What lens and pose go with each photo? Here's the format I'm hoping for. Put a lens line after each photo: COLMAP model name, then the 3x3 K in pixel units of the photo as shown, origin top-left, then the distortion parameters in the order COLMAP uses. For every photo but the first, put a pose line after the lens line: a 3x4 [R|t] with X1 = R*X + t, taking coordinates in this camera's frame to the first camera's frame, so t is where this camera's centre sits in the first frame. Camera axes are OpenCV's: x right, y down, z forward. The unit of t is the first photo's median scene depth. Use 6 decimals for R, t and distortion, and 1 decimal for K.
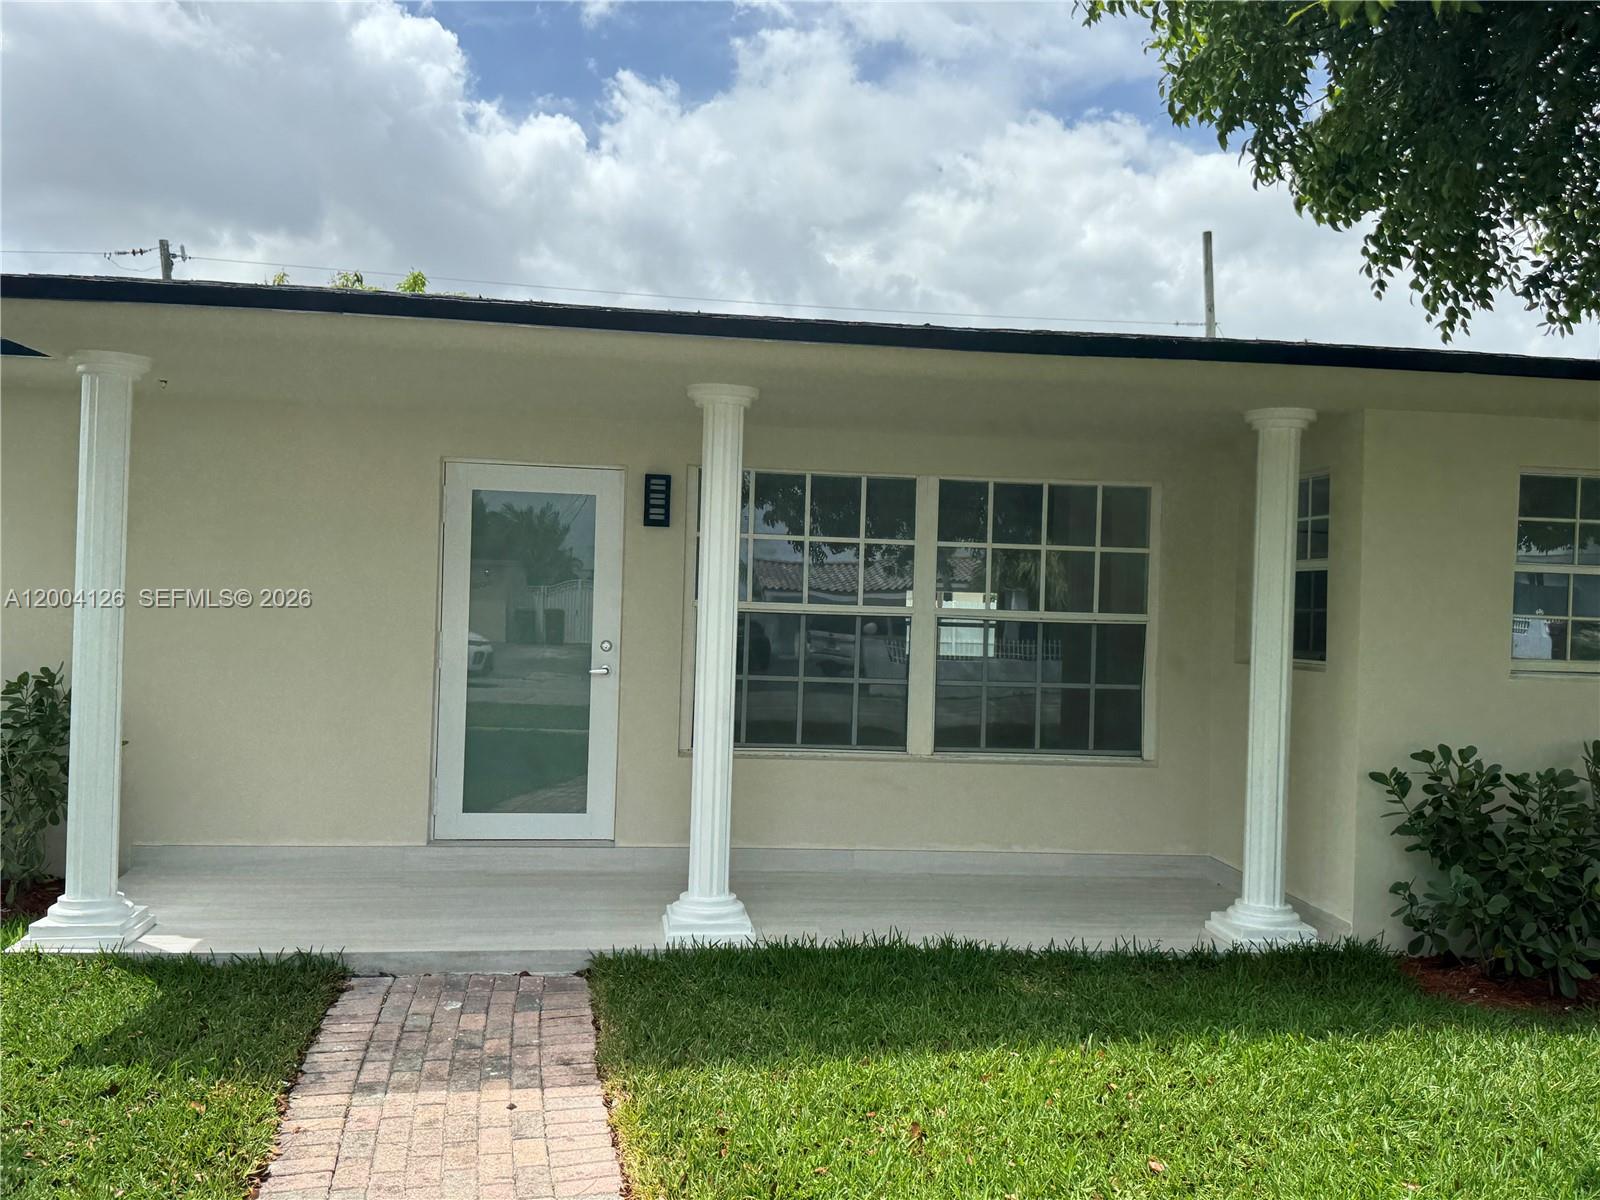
lens RADIAL K [[1401.4, 0, 767.8], [0, 1401.4, 606.2], [0, 0, 1]] dist [0.064375, -0.002374]
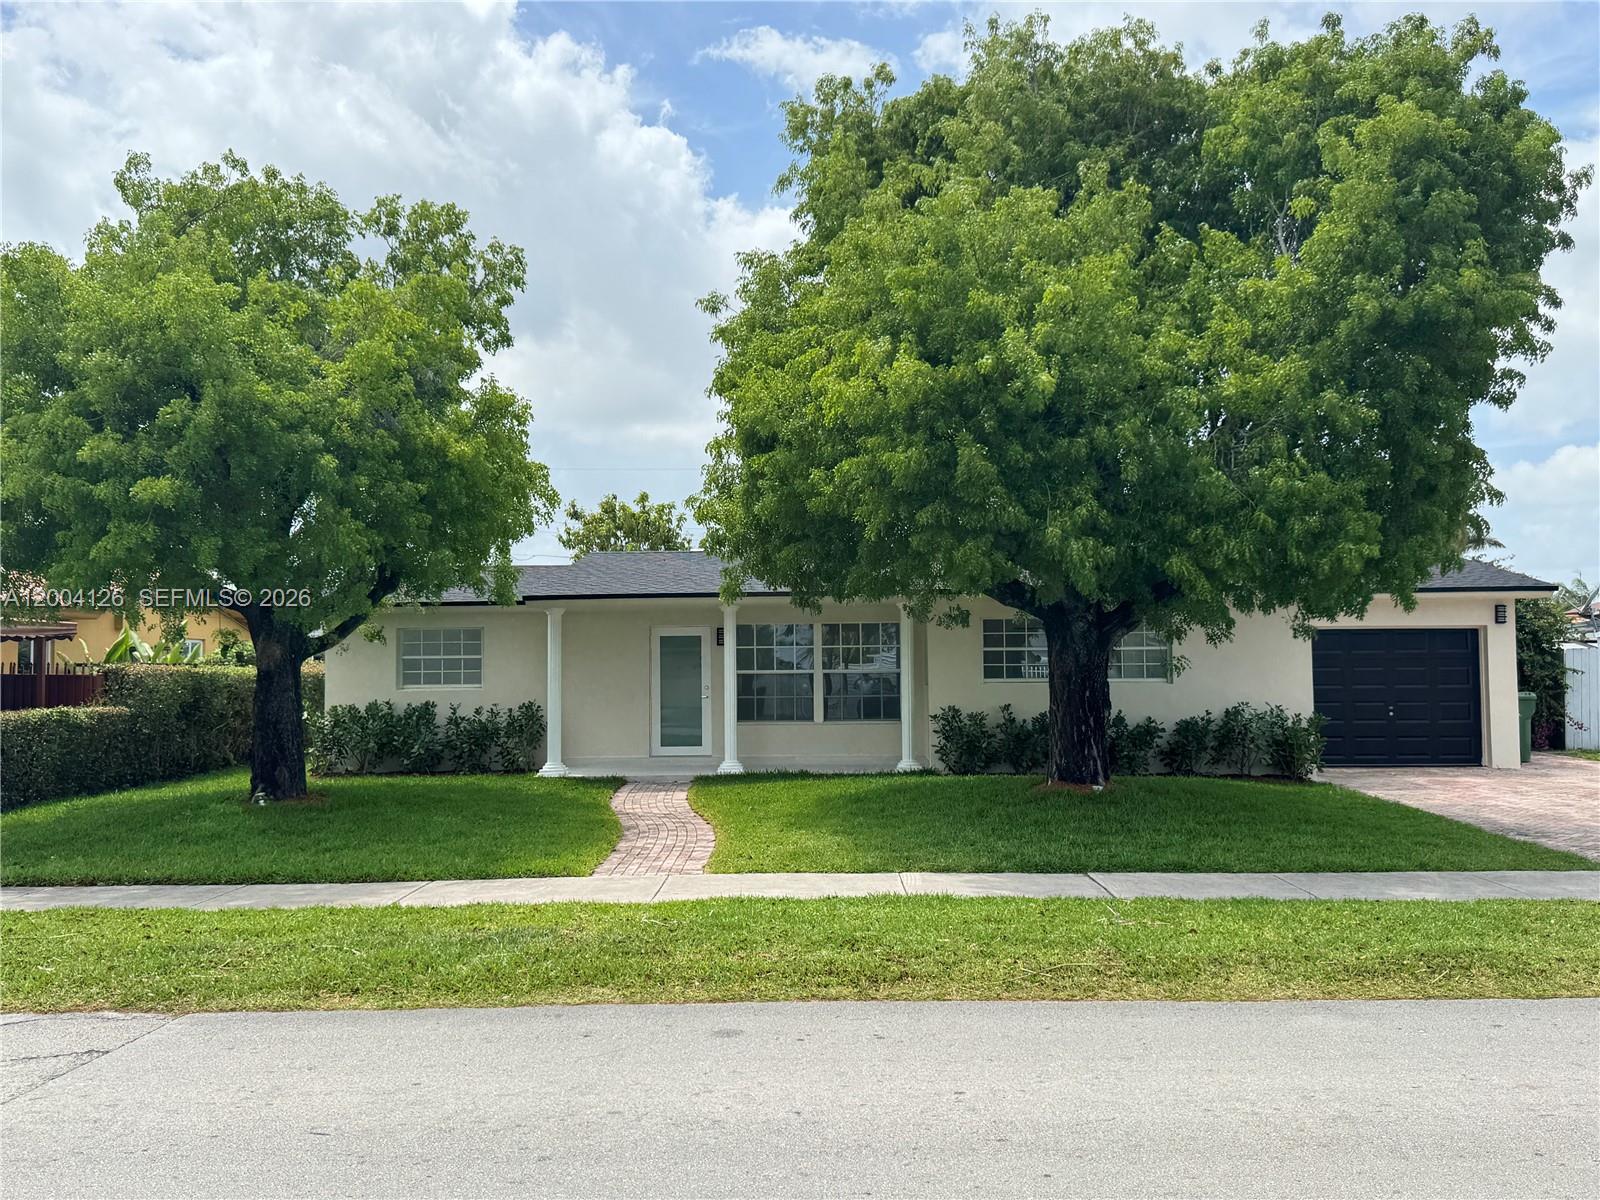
lens RADIAL K [[1401.4, 0, 767.8], [0, 1401.4, 606.2], [0, 0, 1]] dist [0.064375, -0.002374]
pose [[0.985577, -0.051011, -0.161358, 0.570342], [0.041168, 0.997115, -0.063768, 0.058142], [0.164146, 0.056205, 0.984834, -2.156414]]
